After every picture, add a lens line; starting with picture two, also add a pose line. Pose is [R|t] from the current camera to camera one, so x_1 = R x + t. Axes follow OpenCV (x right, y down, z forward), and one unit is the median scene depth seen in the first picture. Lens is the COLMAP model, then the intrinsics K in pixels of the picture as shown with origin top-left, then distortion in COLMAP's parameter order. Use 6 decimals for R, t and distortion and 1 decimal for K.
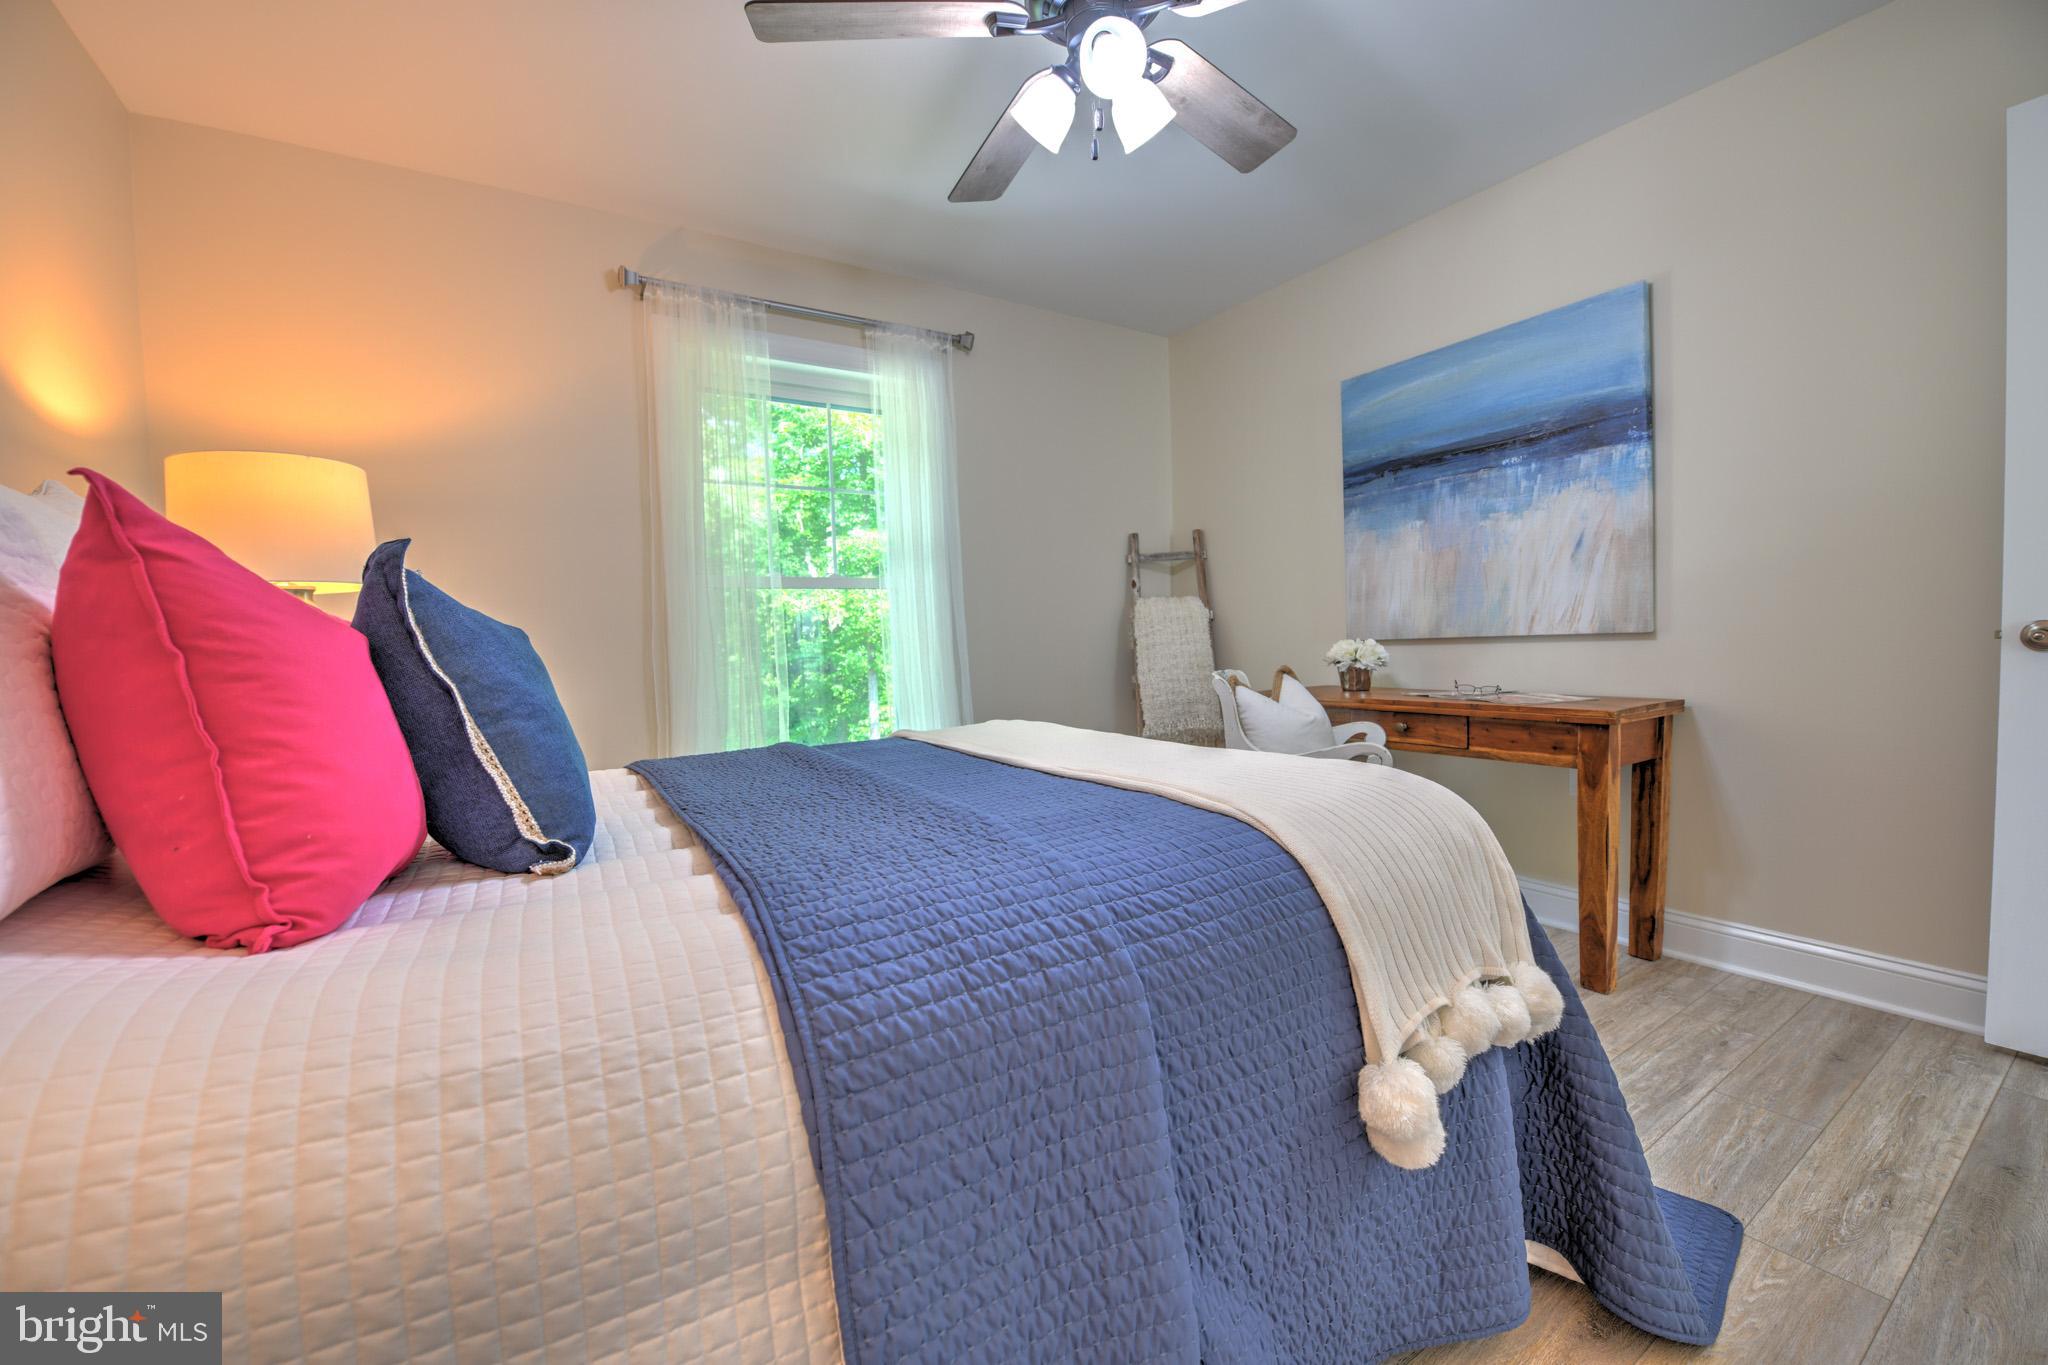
lens RADIAL K [[813.7, 0, 1029.0], [0, 813.7, 684.6], [0, 0, 1]] dist [-0.016843, -0.001869]
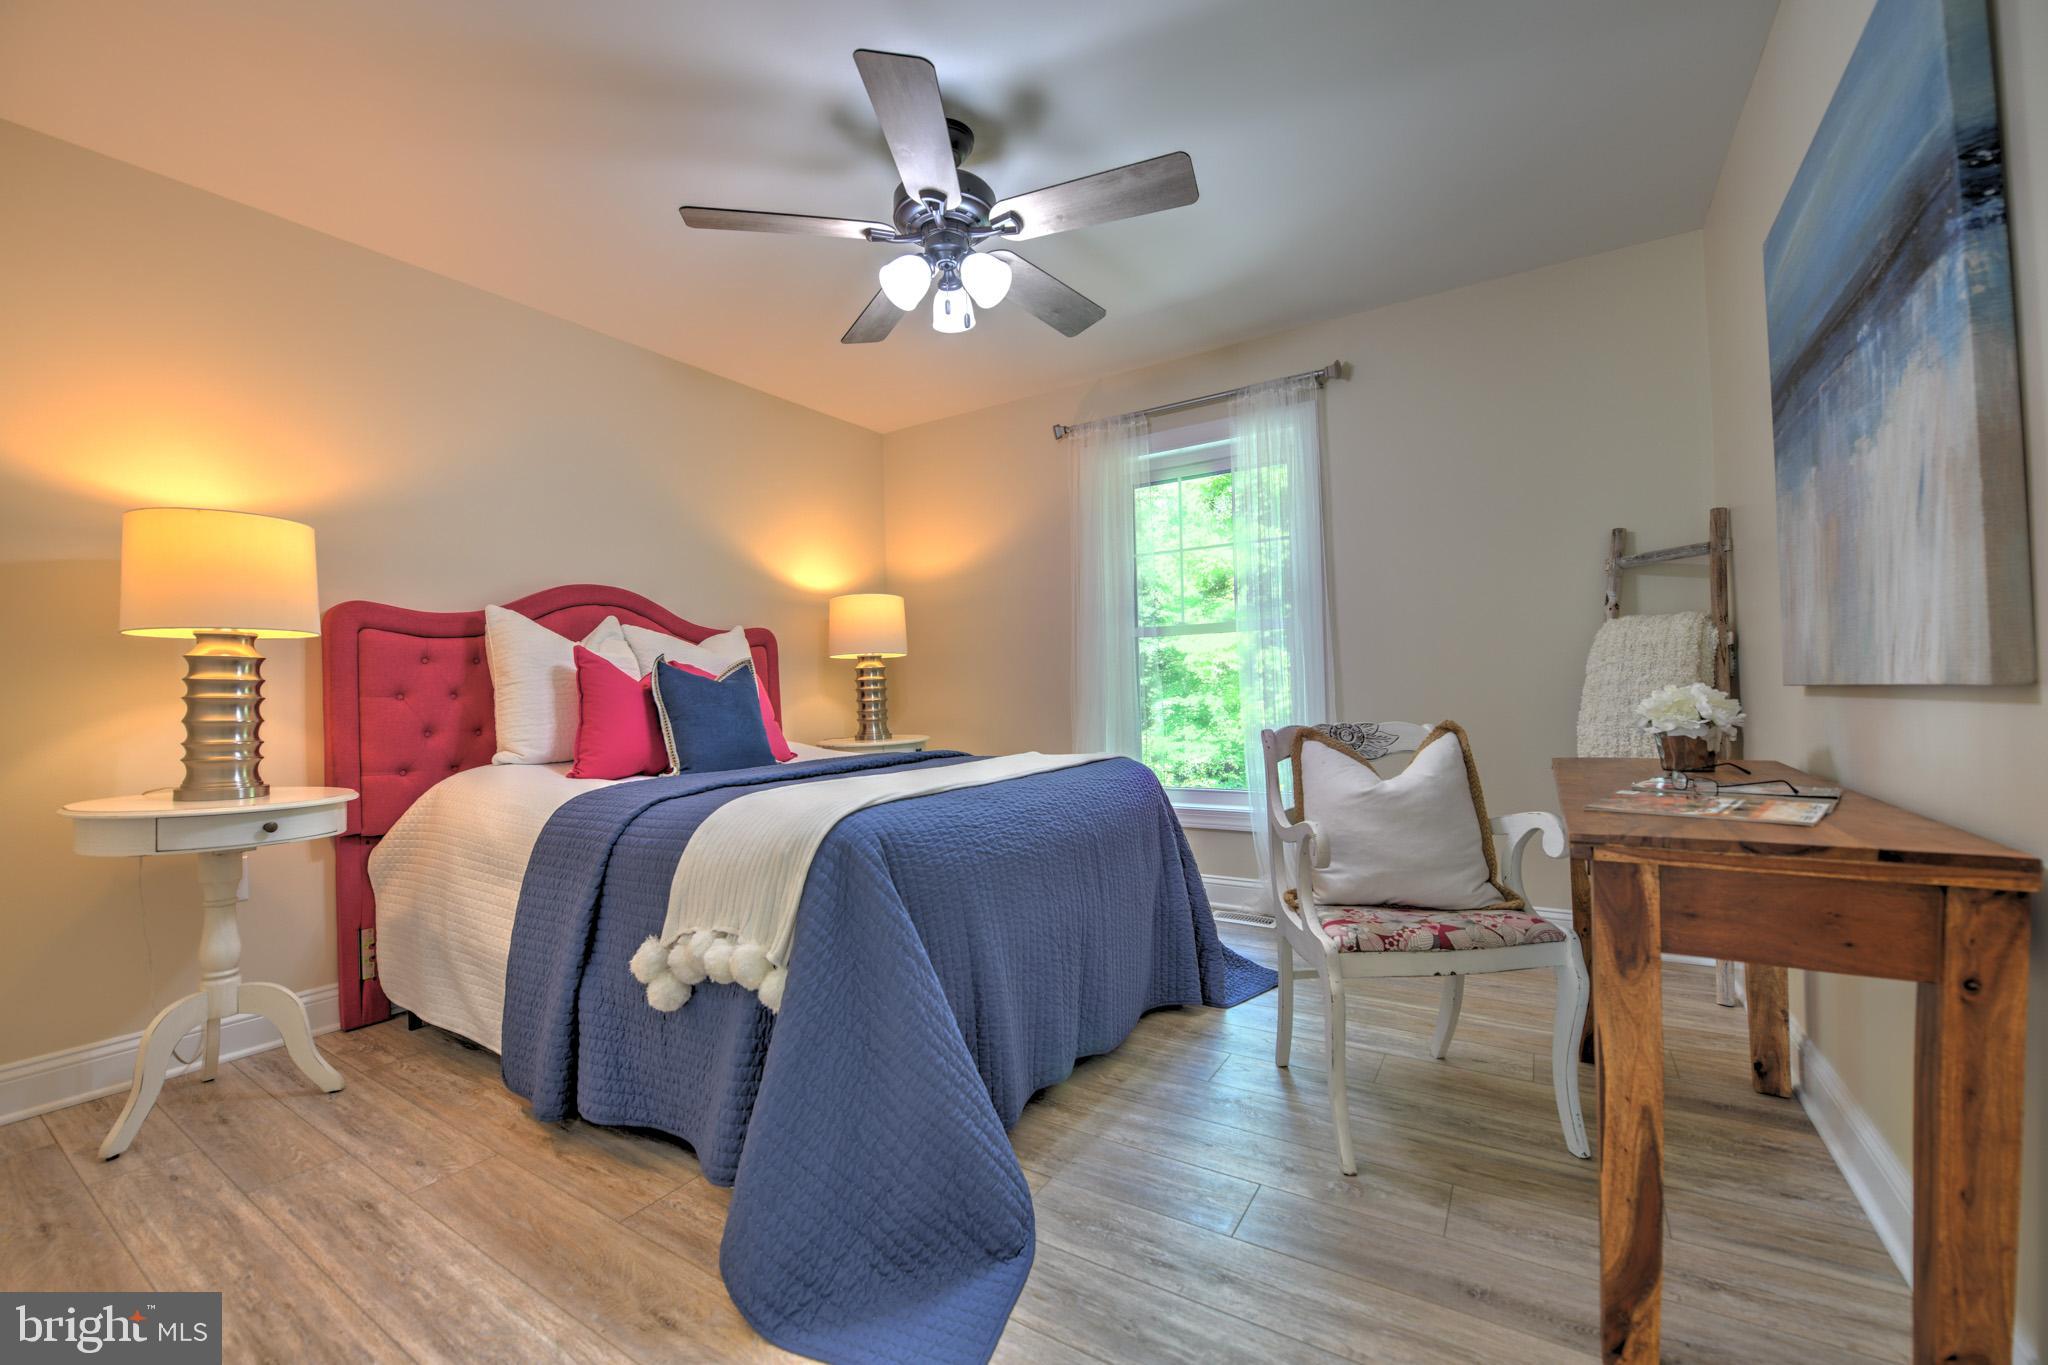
lens RADIAL K [[813.7, 0, 1032.7], [0, 813.7, 686.8], [0, 0, 1]] dist [-0.016843, -0.001869]
pose [[0.417570, 0.020729, -0.908408, 0.712944], [-0.037997, 0.999264, 0.005336, -0.037560], [0.907850, 0.032289, 0.418050, 0.296221]]
